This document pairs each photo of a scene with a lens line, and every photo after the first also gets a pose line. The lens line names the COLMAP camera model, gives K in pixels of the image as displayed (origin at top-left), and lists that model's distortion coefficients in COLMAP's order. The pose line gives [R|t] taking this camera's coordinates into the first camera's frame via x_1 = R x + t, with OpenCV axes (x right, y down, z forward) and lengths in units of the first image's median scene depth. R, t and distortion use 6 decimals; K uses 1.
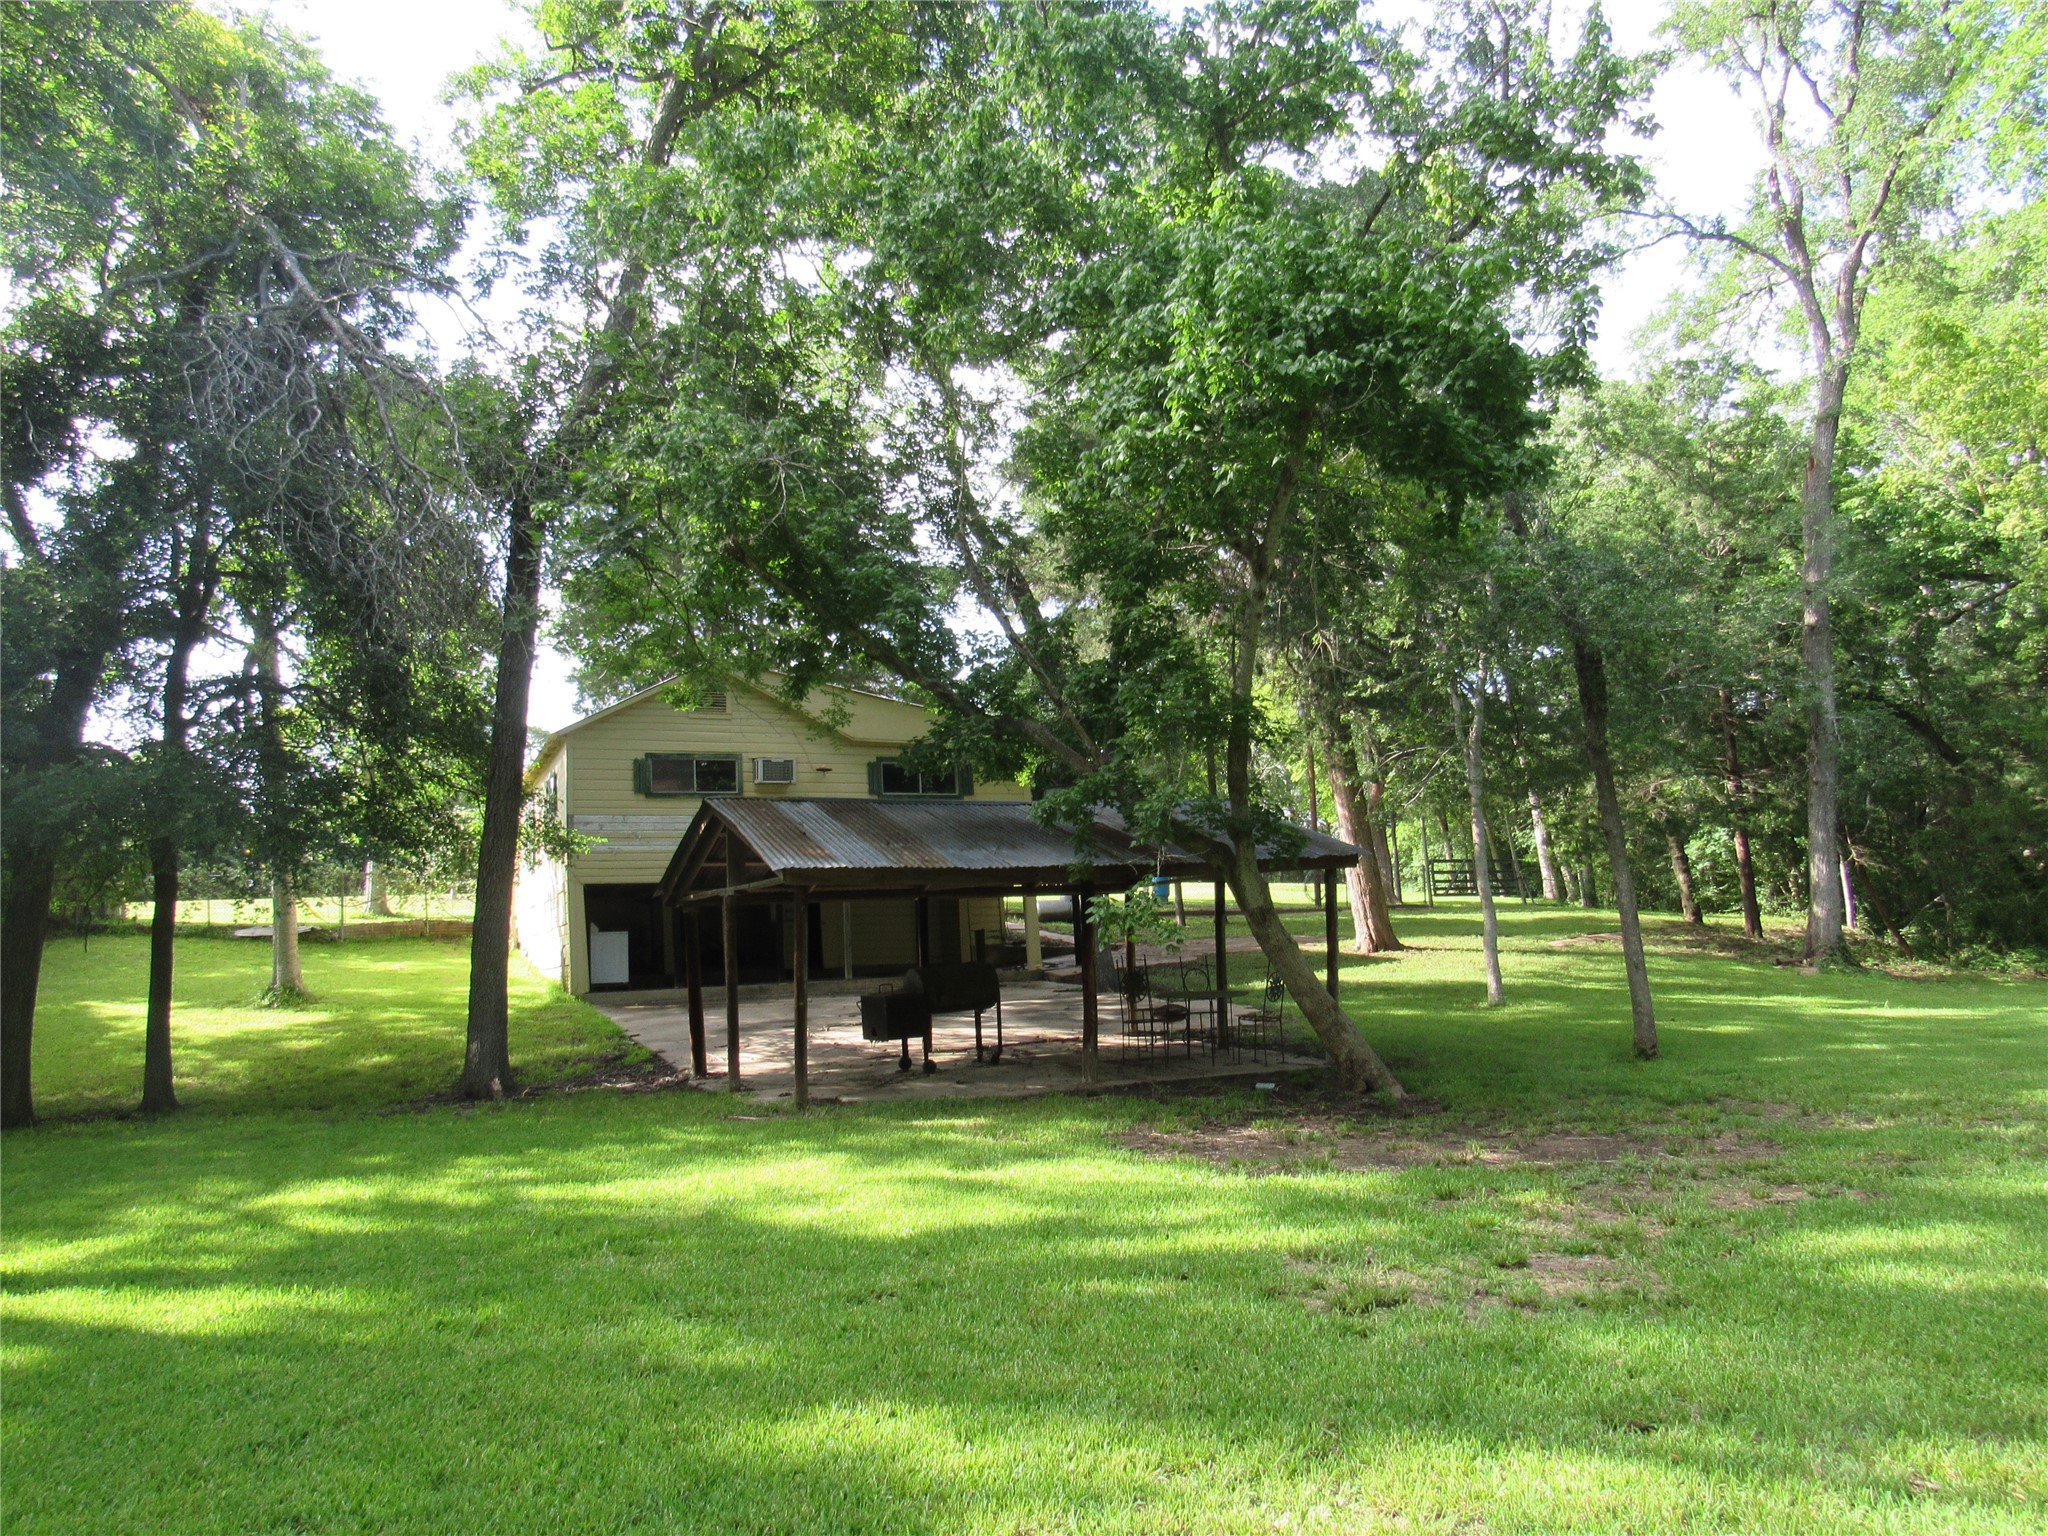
lens RADIAL K [[1494.2, 0, 1024.0], [0, 1494.2, 768.0], [0, 0, 1]] dist [0.004293, 0.001380]
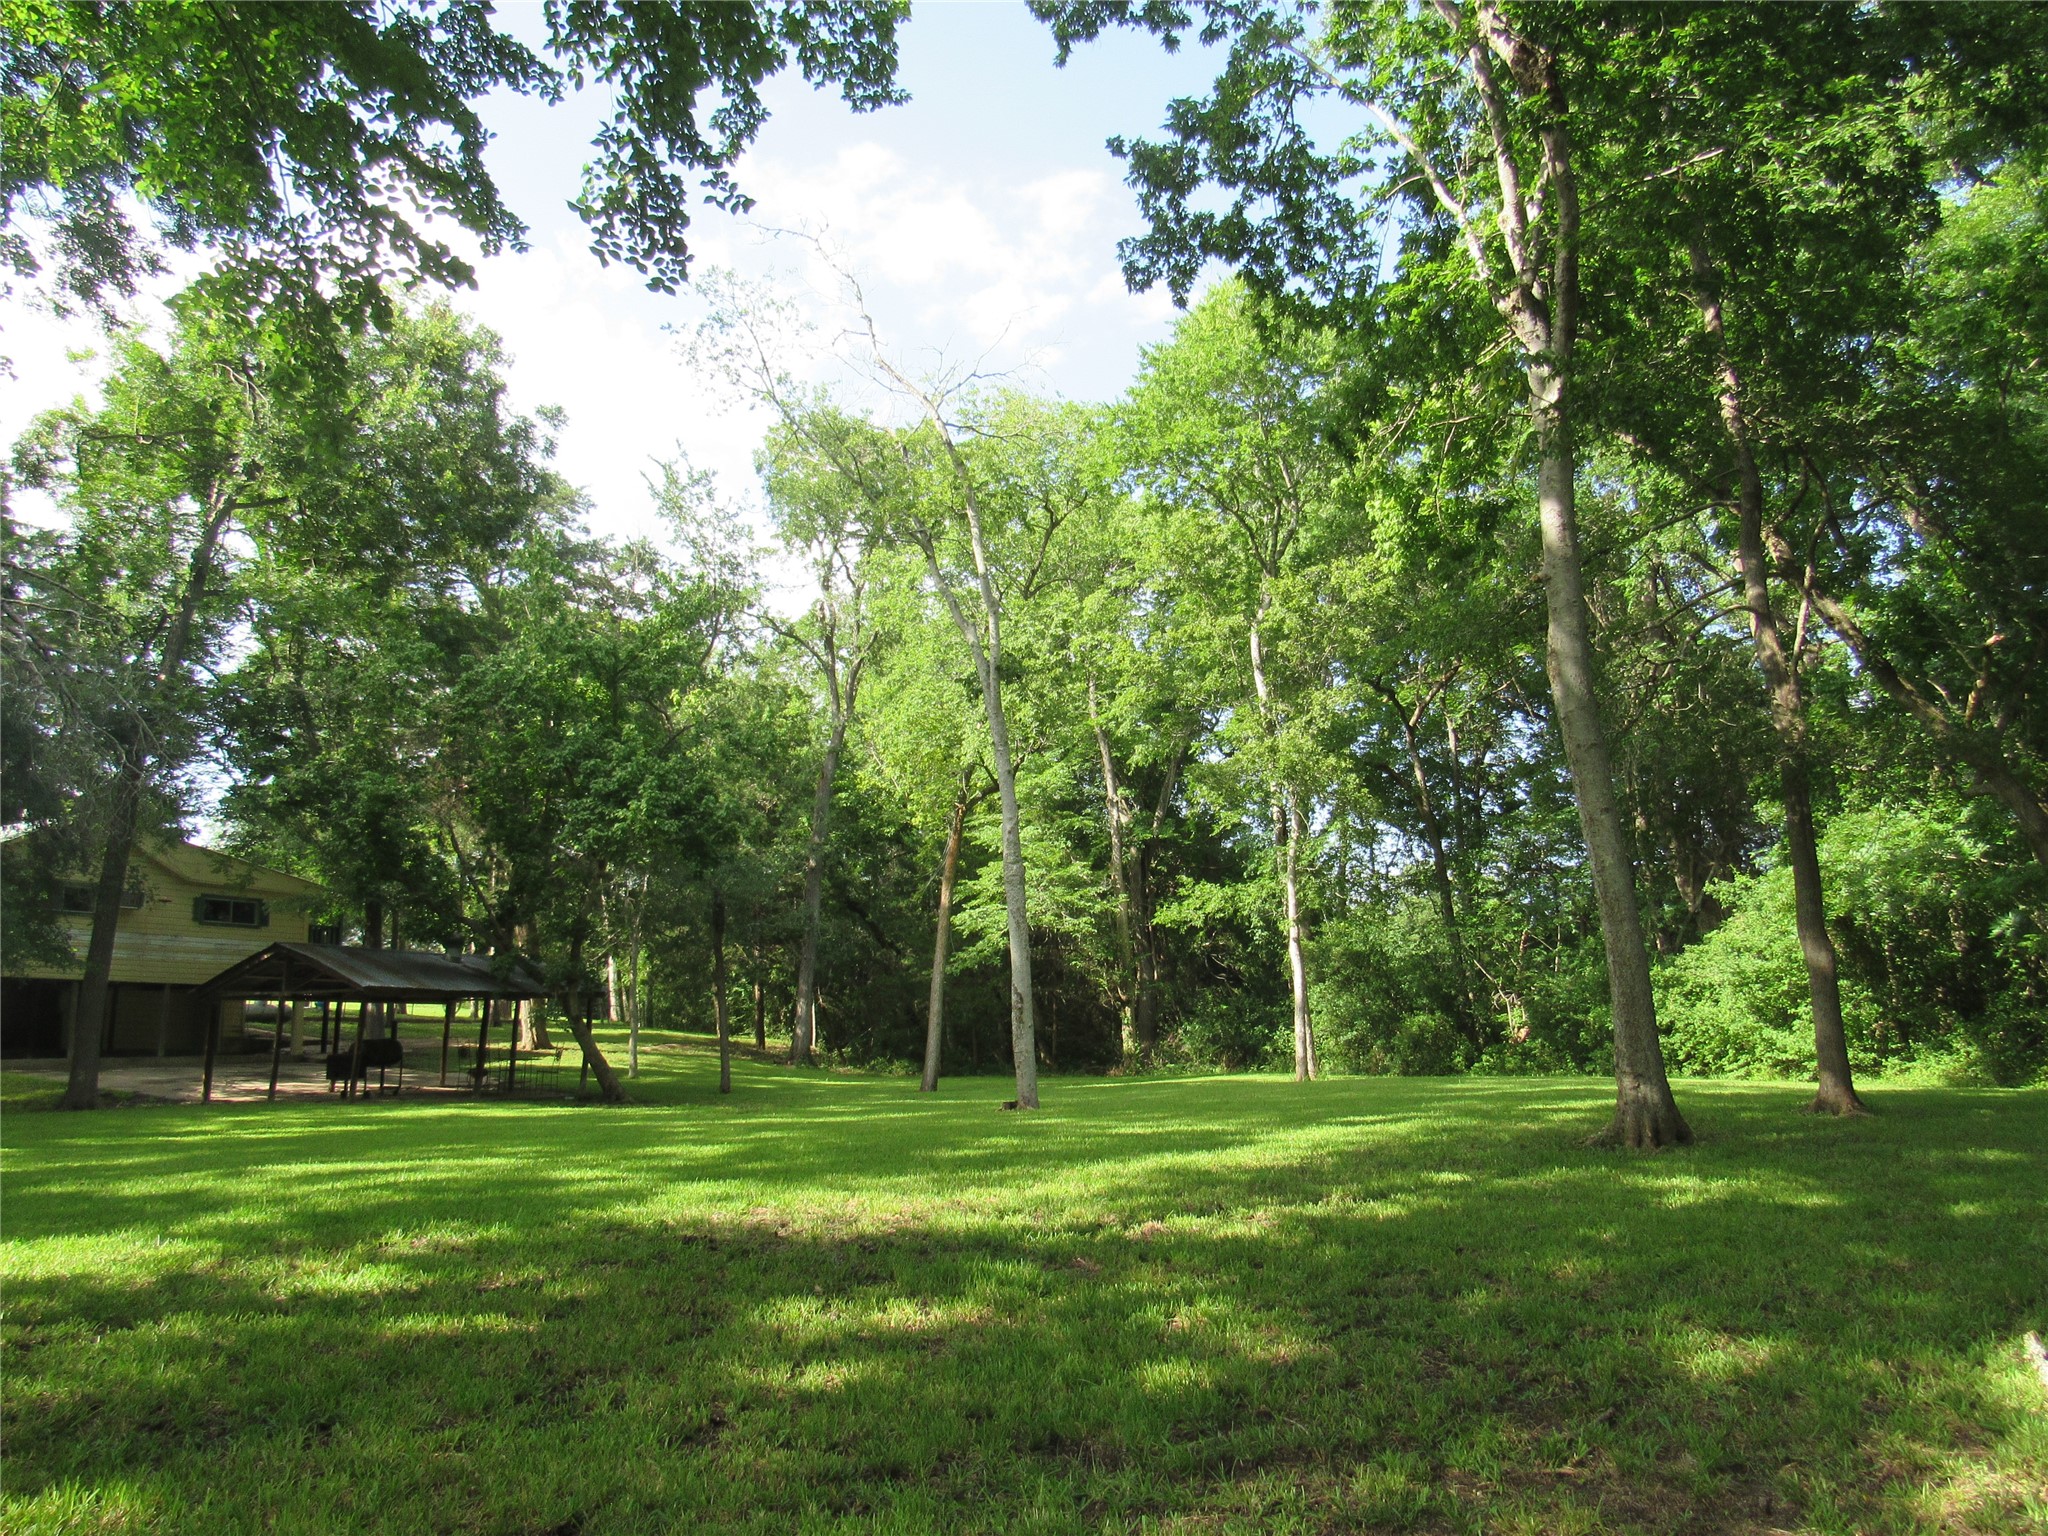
lens RADIAL K [[1443.2, 0, 1024.0], [0, 1443.2, 768.0], [0, 0, 1]] dist [-0.036982, 0.006045]
pose [[0.801746, 0.145067, 0.579792, -0.237296], [-0.094982, 0.988693, -0.116034, -0.035609], [-0.590069, 0.037960, 0.806460, -0.448008]]
